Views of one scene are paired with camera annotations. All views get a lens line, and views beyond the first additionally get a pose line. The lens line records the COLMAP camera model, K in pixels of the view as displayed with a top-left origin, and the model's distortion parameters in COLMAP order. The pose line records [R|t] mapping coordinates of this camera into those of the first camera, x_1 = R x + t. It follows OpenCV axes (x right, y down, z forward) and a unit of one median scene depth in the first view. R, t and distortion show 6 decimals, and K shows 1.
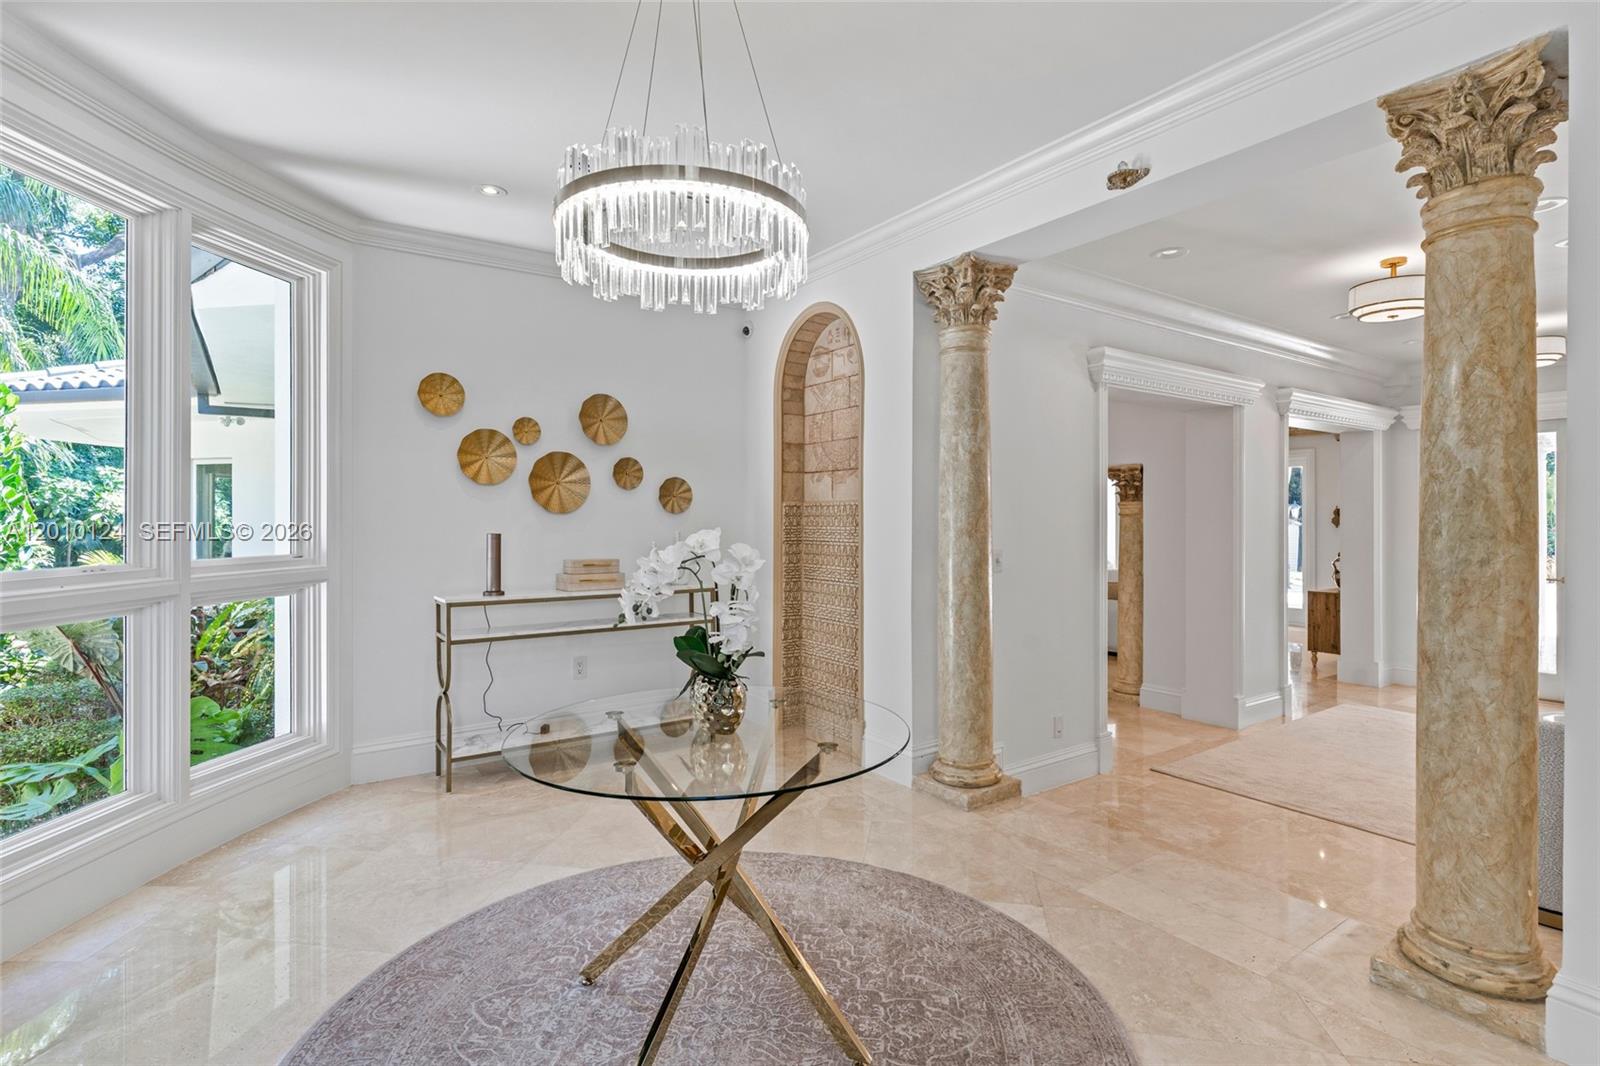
lens RADIAL K [[770.2, 0, 799.5], [0, 770.2, 522.7], [0, 0, 1]] dist [0.002548, -0.000267]
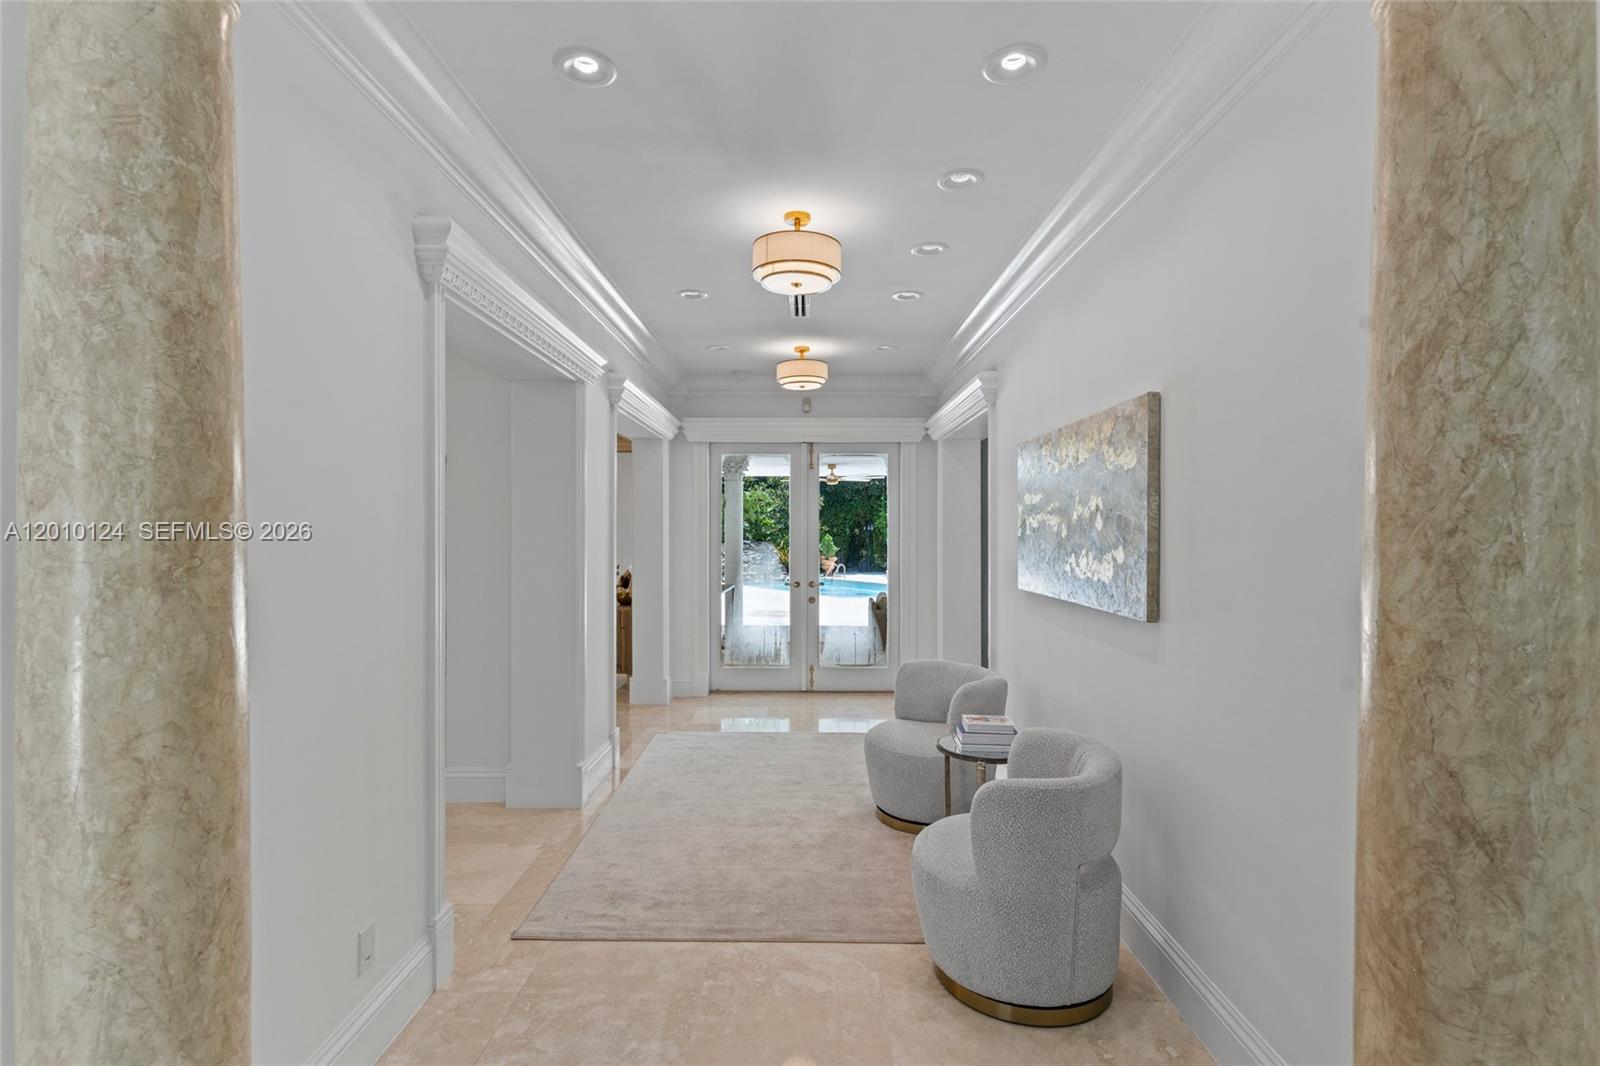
lens RADIAL K [[770.2, 0, 800.1], [0, 770.2, 532.5], [0, 0, 1]] dist [0.002548, -0.000267]
pose [[0.578320, -0.002350, 0.815806, 0.122055], [0.003712, 0.999993, 0.000250, -0.003925], [-0.815801, 0.002884, 0.578325, 0.635076]]
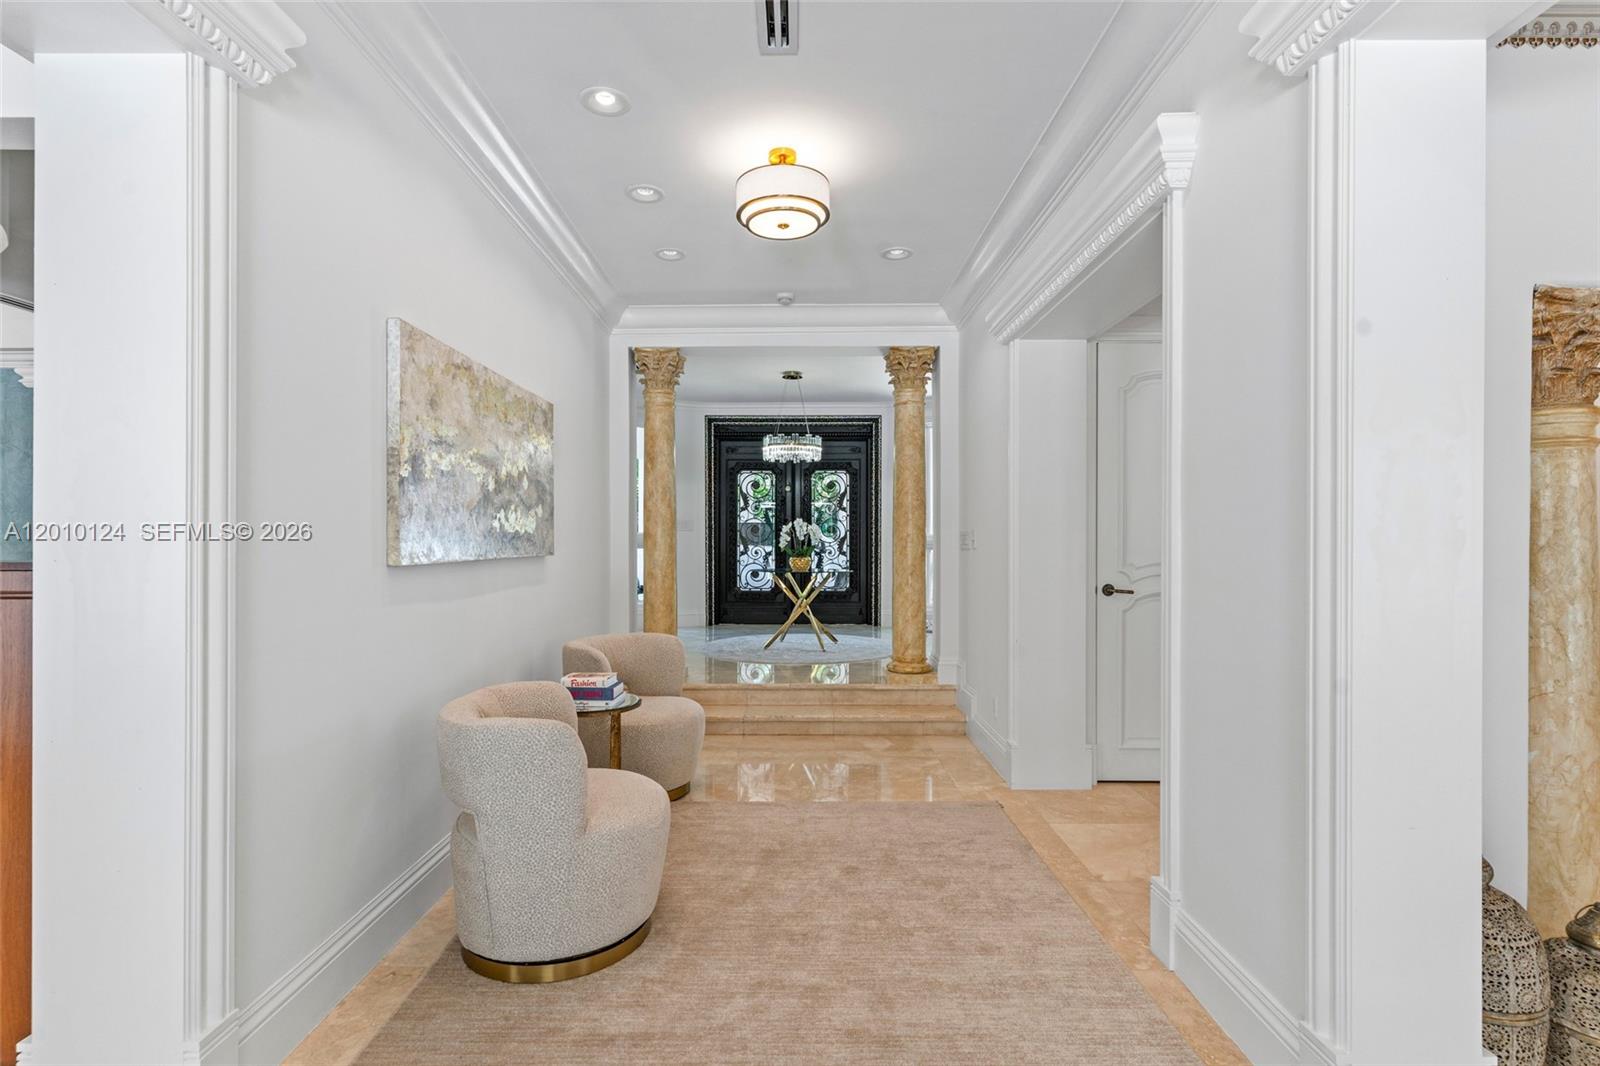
lens RADIAL K [[770.2, 0, 798.9], [0, 770.2, 538.5], [0, 0, 1]] dist [0.002548, -0.000267]
pose [[-0.569617, -0.004129, -0.821900, 1.718418], [-0.009138, 0.999957, 0.001310, 0.057335], [0.821860, 0.008256, -0.569630, 1.783068]]
